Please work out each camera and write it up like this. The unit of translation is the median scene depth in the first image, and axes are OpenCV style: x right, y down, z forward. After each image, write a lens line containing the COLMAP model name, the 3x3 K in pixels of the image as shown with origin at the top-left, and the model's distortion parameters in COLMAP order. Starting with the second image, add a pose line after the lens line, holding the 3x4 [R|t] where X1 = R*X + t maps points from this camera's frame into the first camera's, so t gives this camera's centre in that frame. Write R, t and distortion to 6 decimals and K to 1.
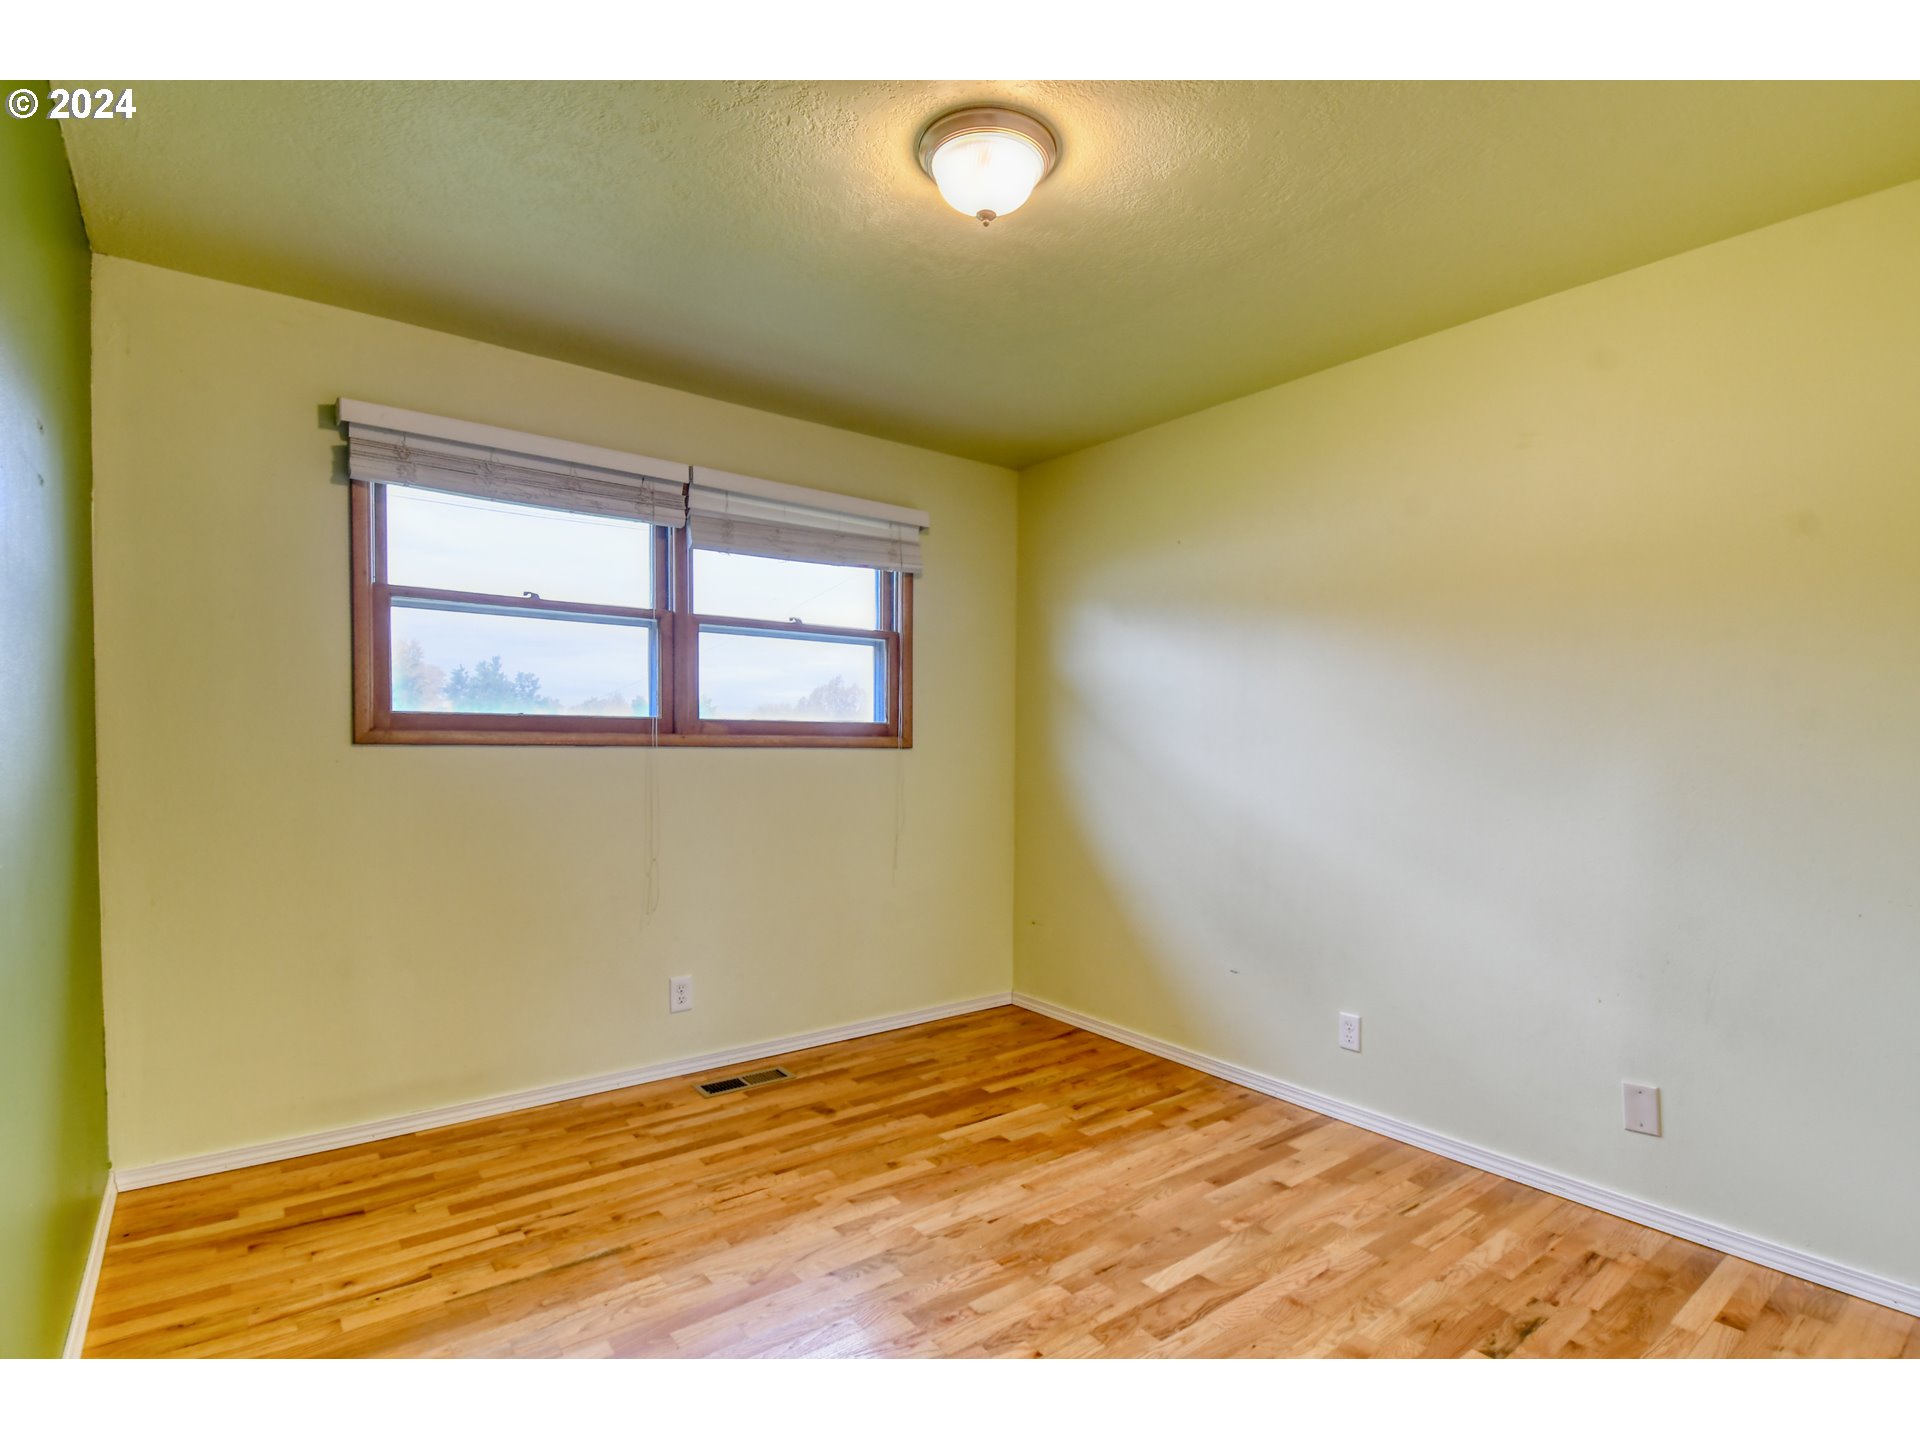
lens RADIAL K [[956.5, 0, 953.5], [0, 956.5, 752.0], [0, 0, 1]] dist [-0.003367, -0.000042]
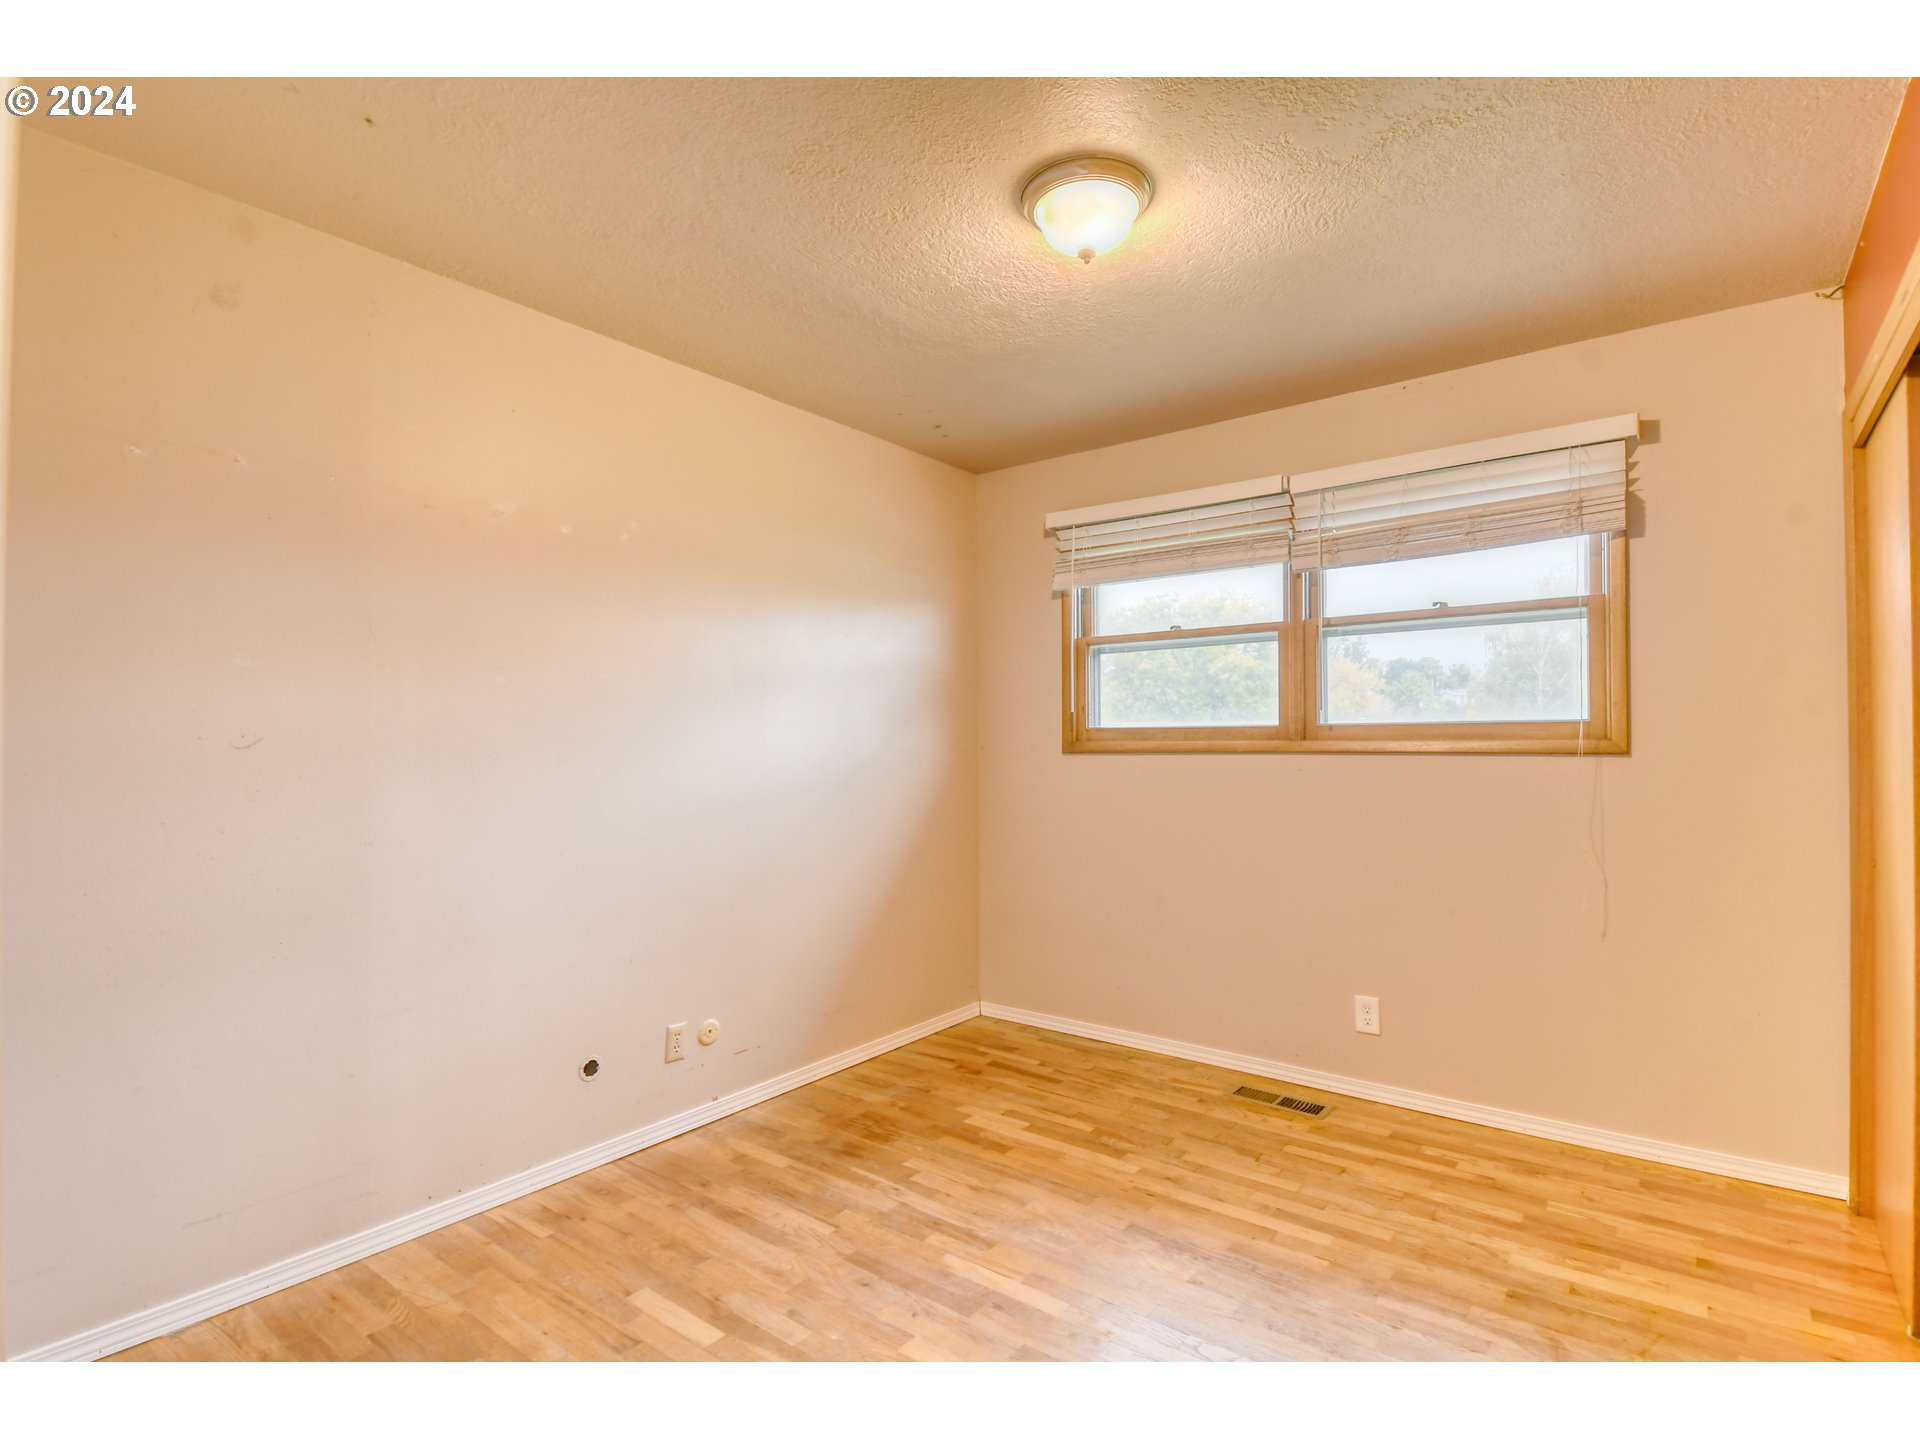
lens RADIAL K [[898.8, 0, 962.8], [0, 898.8, 746.8], [0, 0, 1]] dist [0.000601, -0.015494]
pose [[0.254503, -0.007253, -0.967045, 0.547852], [-0.010490, 0.999892, -0.010260, 0.000827], [0.967015, 0.012755, 0.254400, 0.408176]]
